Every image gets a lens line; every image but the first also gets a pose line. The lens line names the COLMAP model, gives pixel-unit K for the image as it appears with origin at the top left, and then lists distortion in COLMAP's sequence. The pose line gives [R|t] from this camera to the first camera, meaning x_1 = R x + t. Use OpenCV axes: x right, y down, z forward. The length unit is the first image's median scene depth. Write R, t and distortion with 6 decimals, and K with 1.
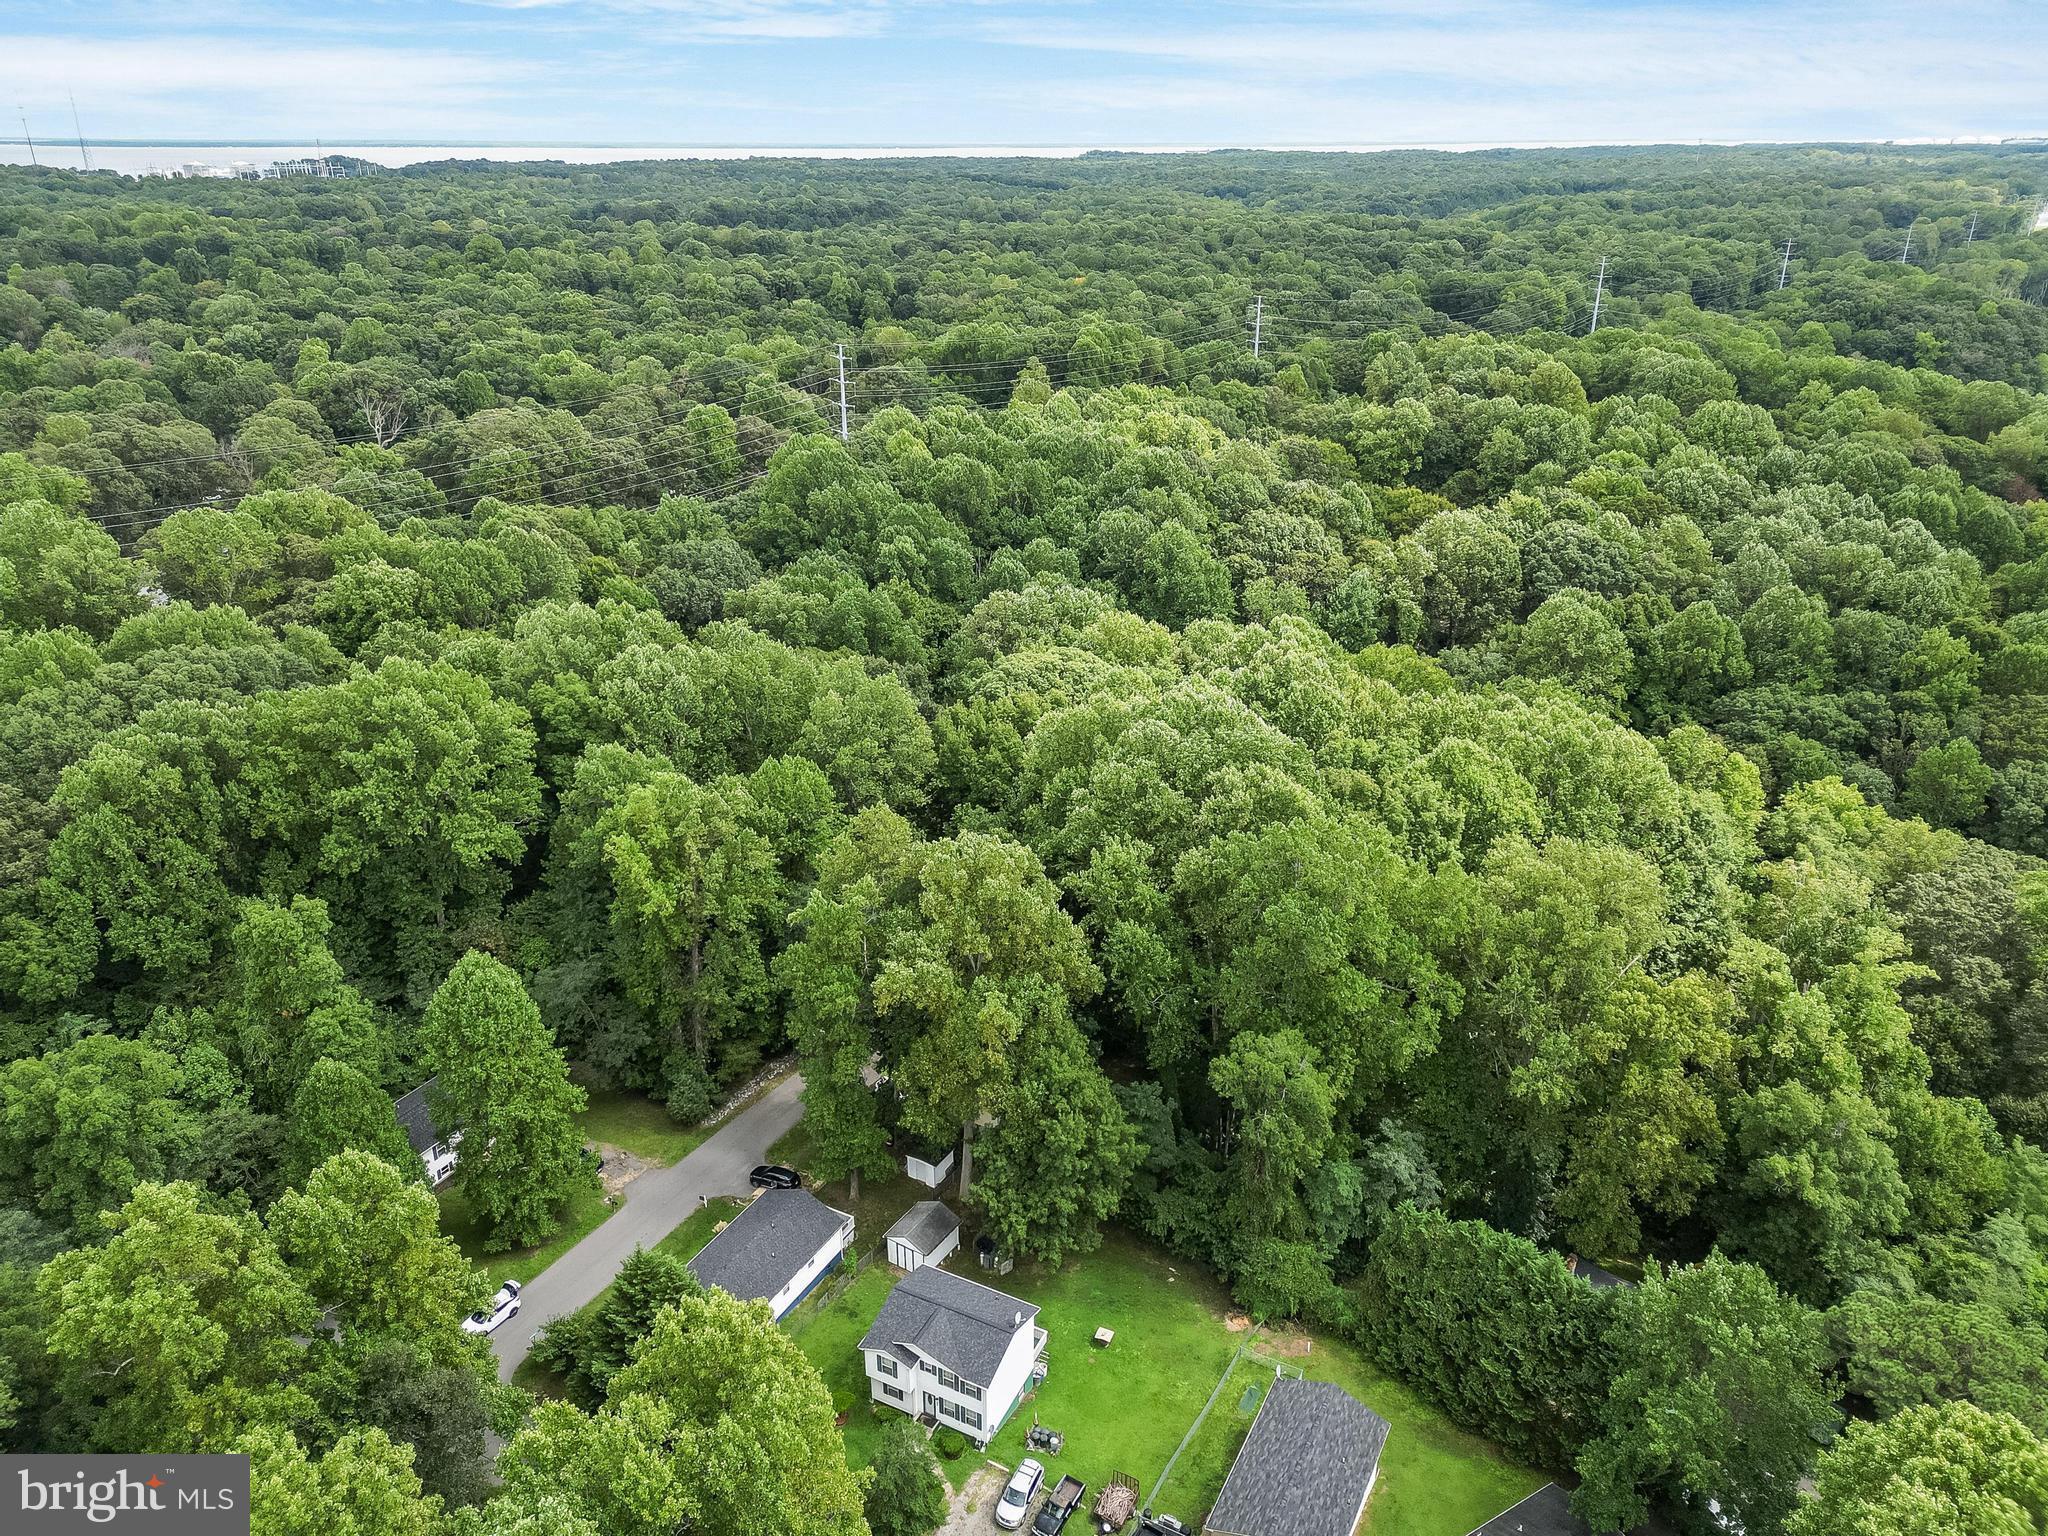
lens RADIAL K [[1423.7, 0, 1018.5], [0, 1423.7, 761.5], [0, 0, 1]] dist [0.065426, -0.068316]
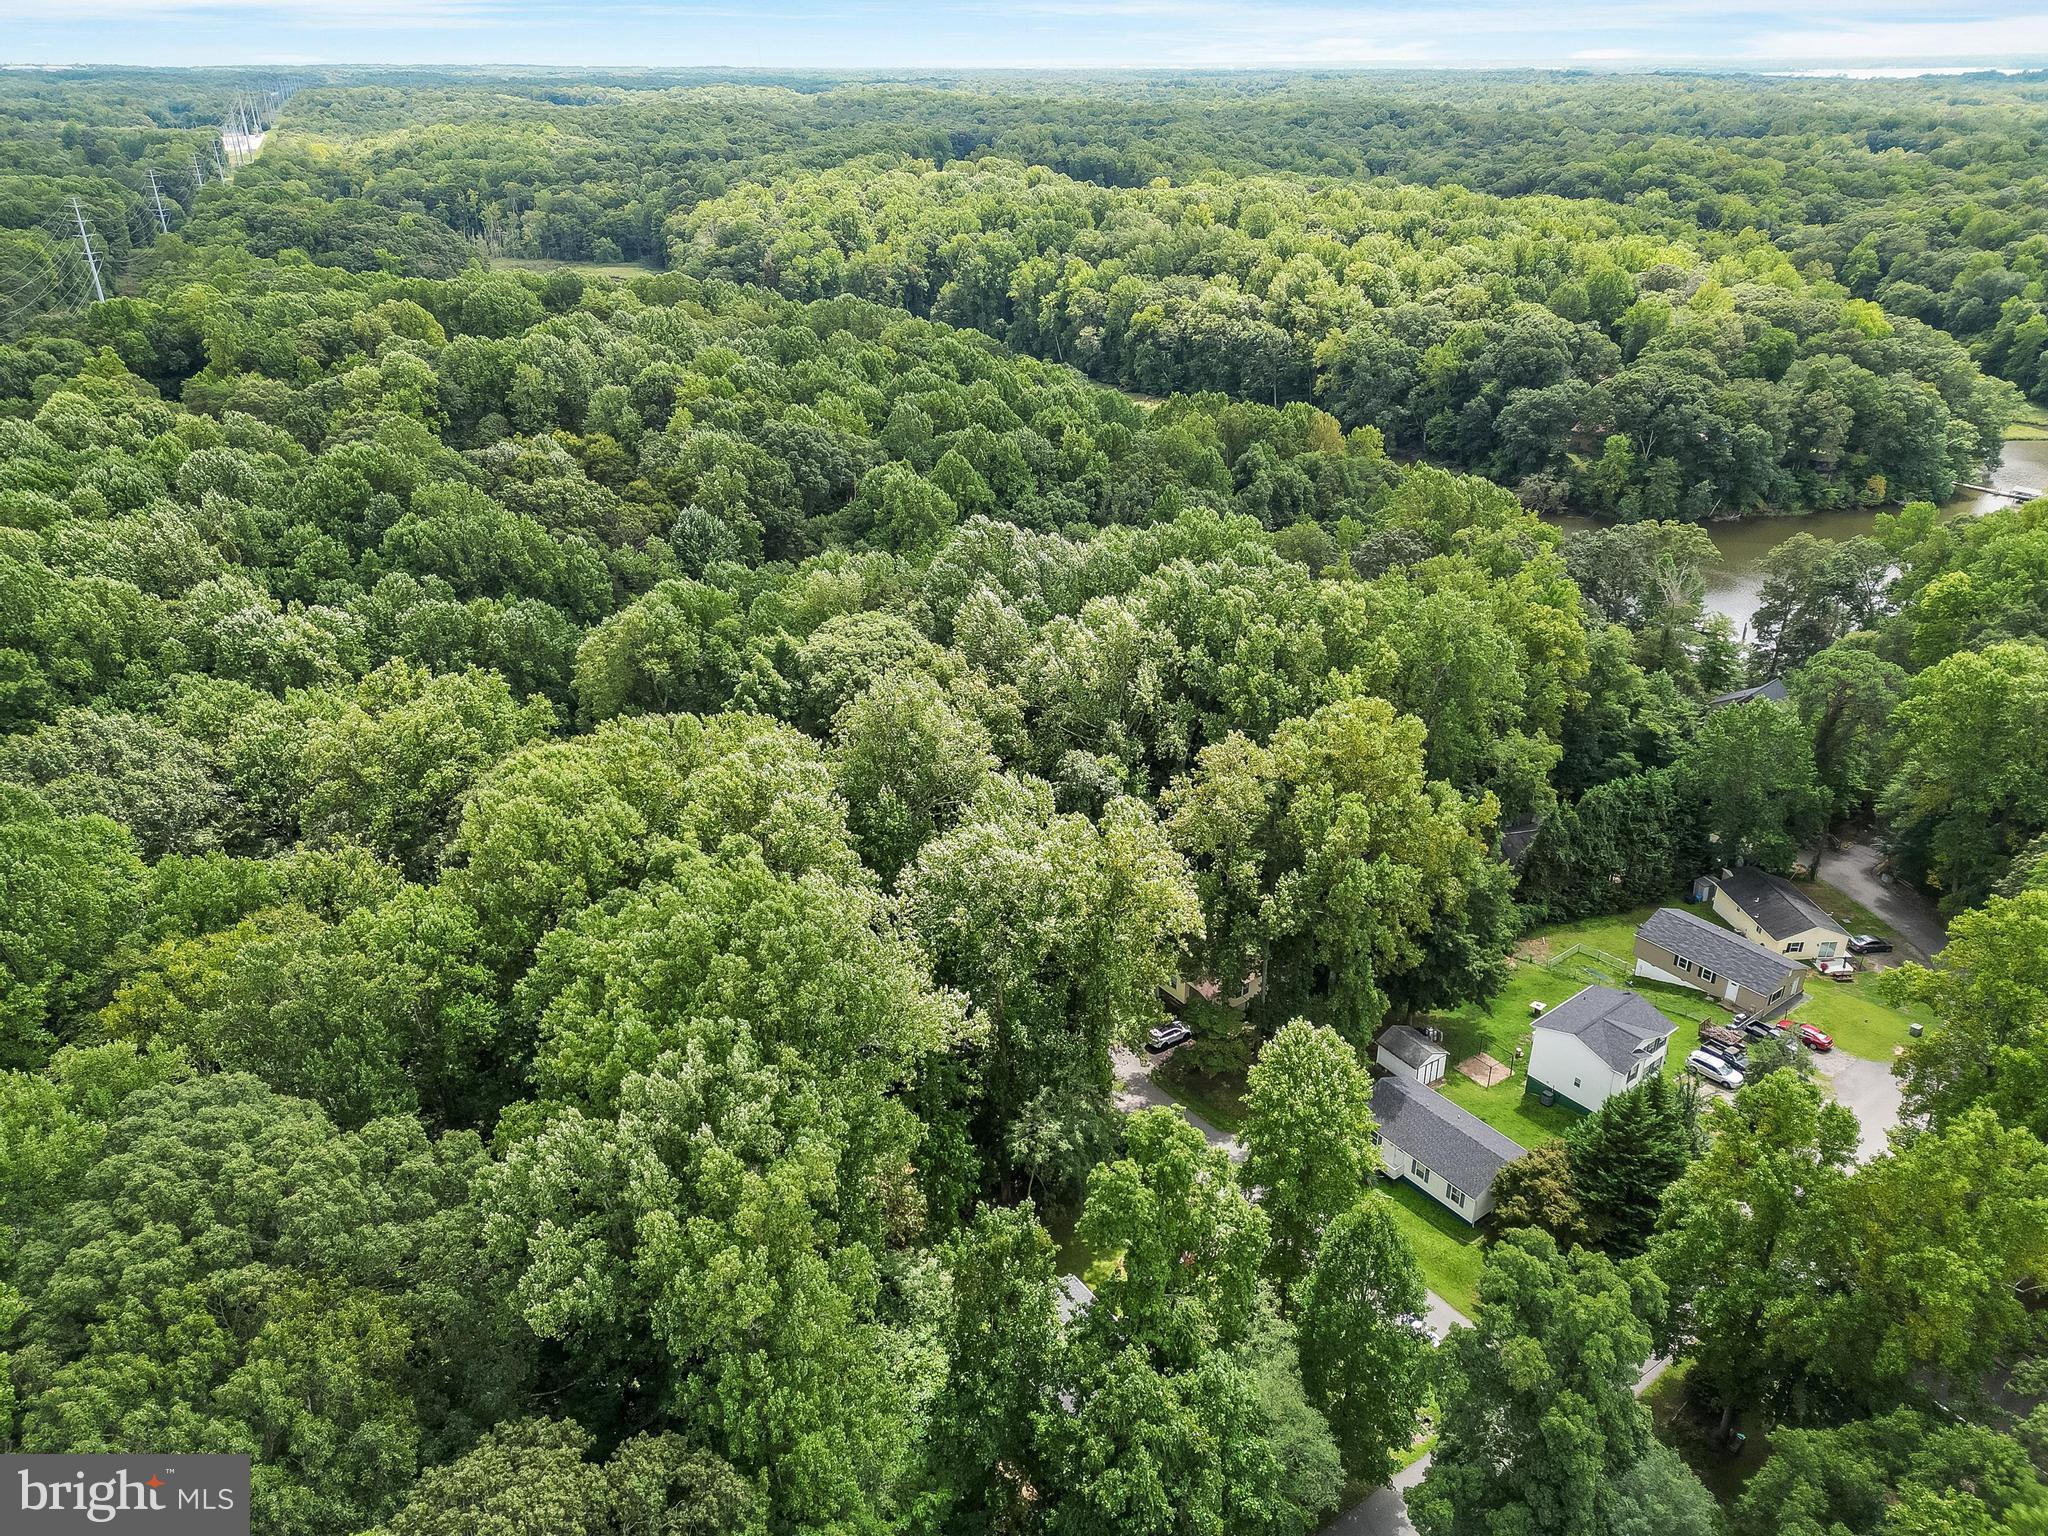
lens RADIAL K [[1423.7, 0, 1018.5], [0, 1423.7, 761.5], [0, 0, 1]] dist [0.065426, -0.068316]
pose [[0.411149, -0.395186, 0.821453, -0.472150], [0.360348, 0.898204, 0.251750, -0.124162], [-0.837321, 0.192502, 0.511700, 0.294729]]
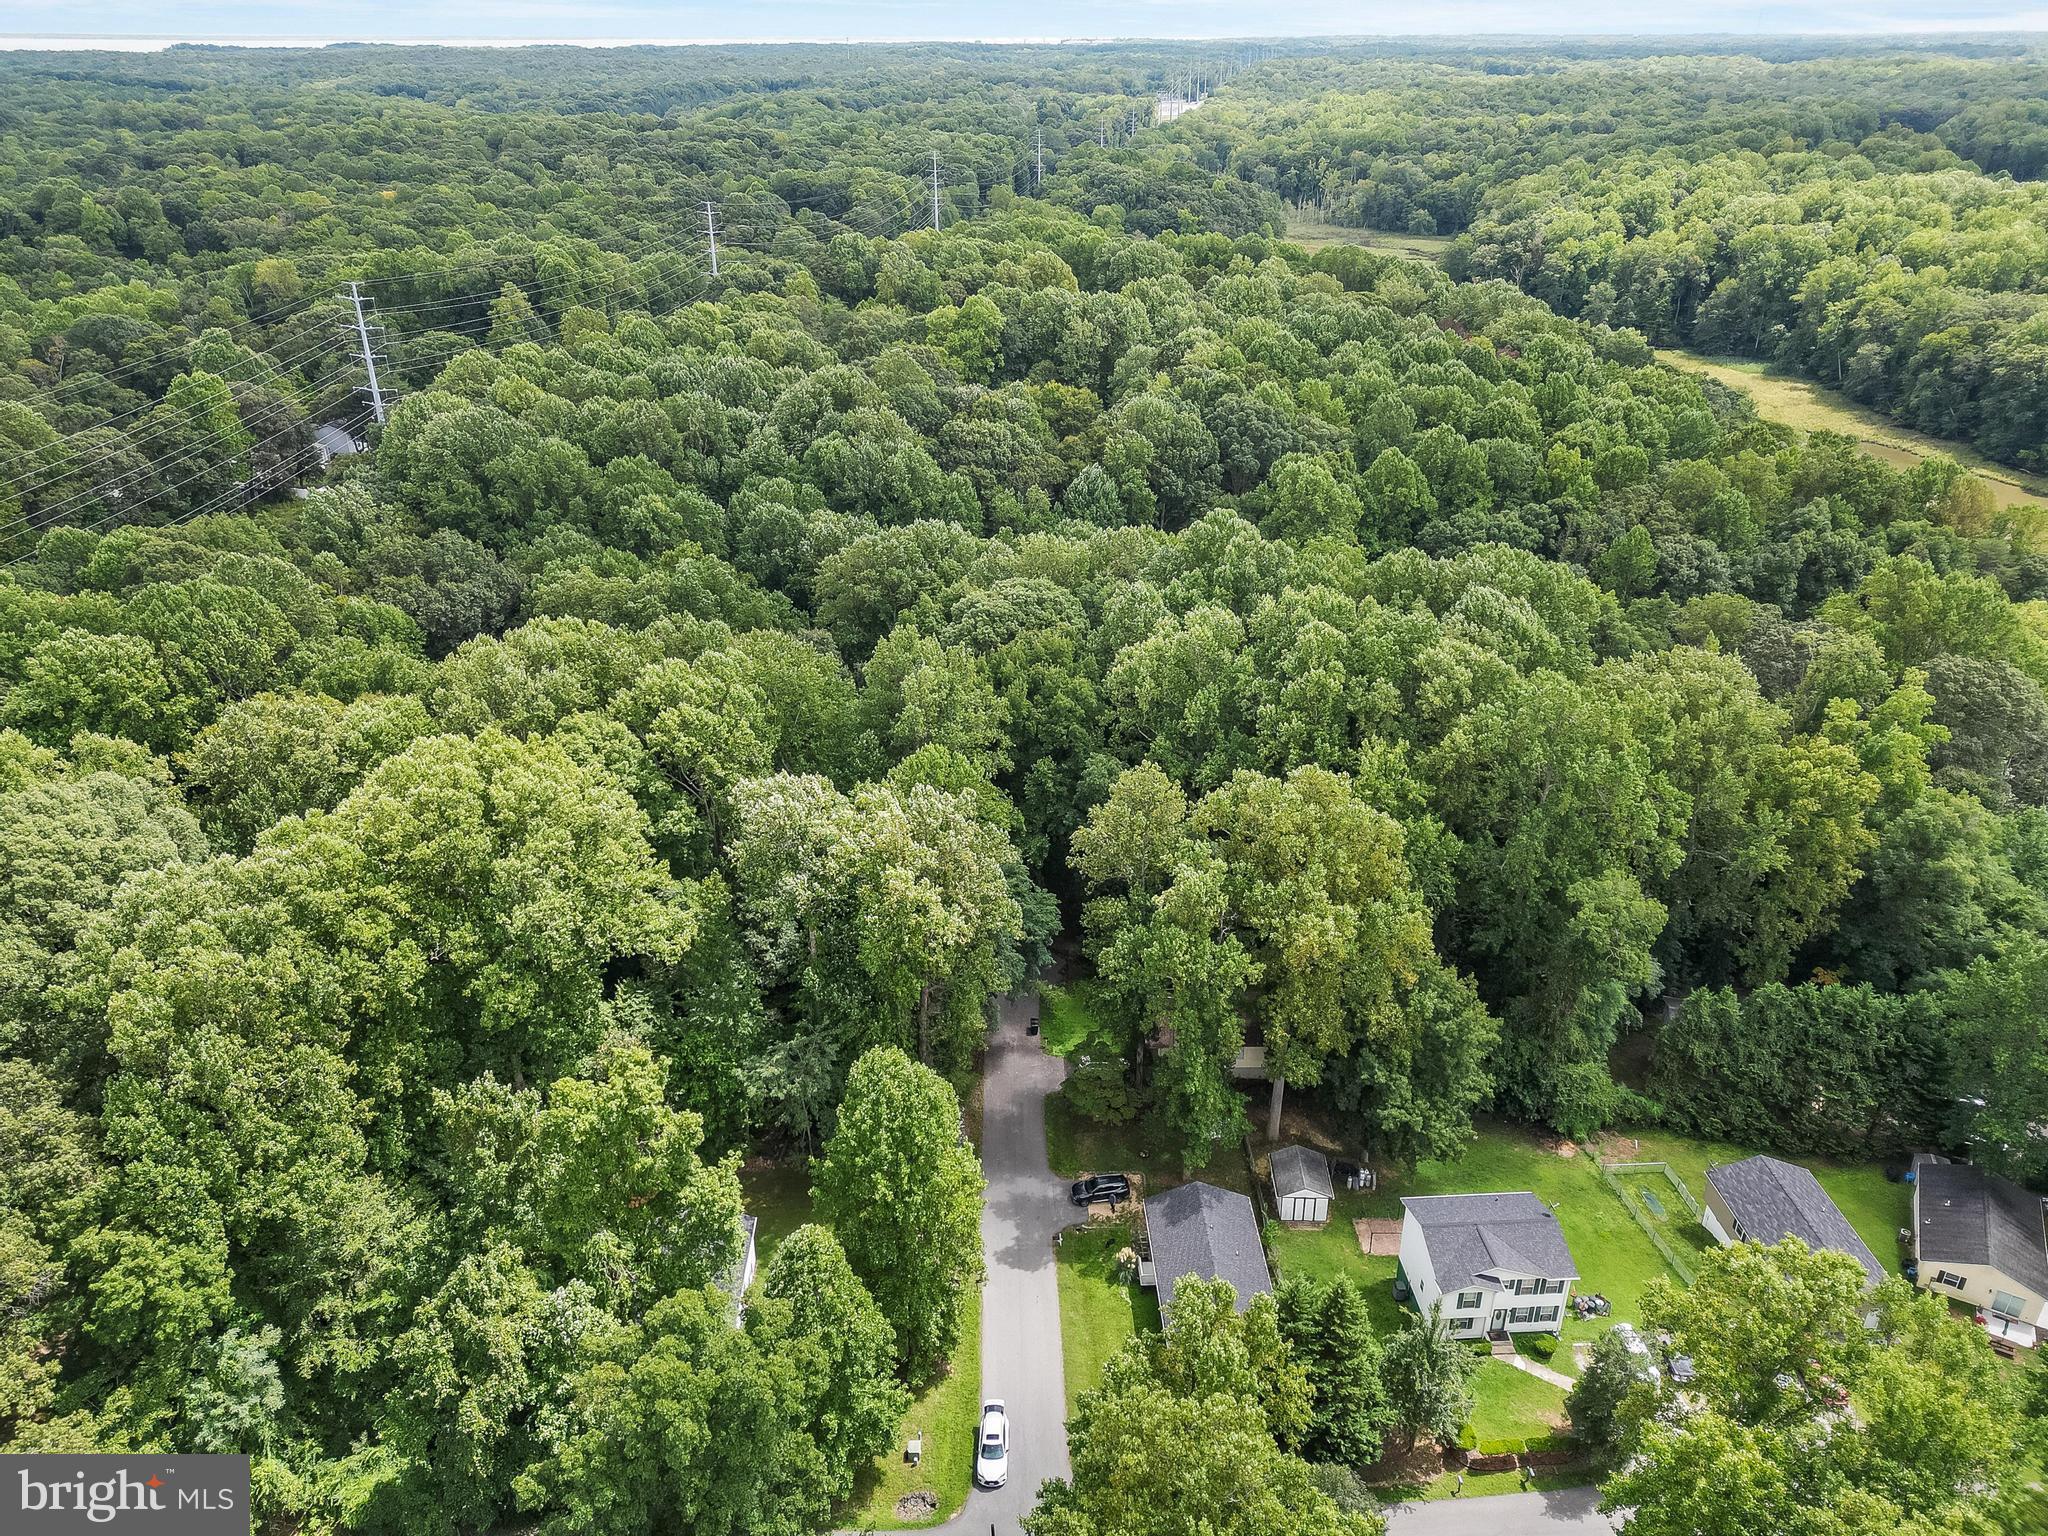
lens RADIAL K [[1423.7, 0, 1018.5], [0, 1423.7, 761.5], [0, 0, 1]] dist [0.065426, -0.068316]
pose [[0.855730, -0.231710, 0.462641, -0.282478], [0.203829, 0.972785, 0.110196, -0.043511], [-0.475583, 0.000001, 0.879671, 0.107026]]
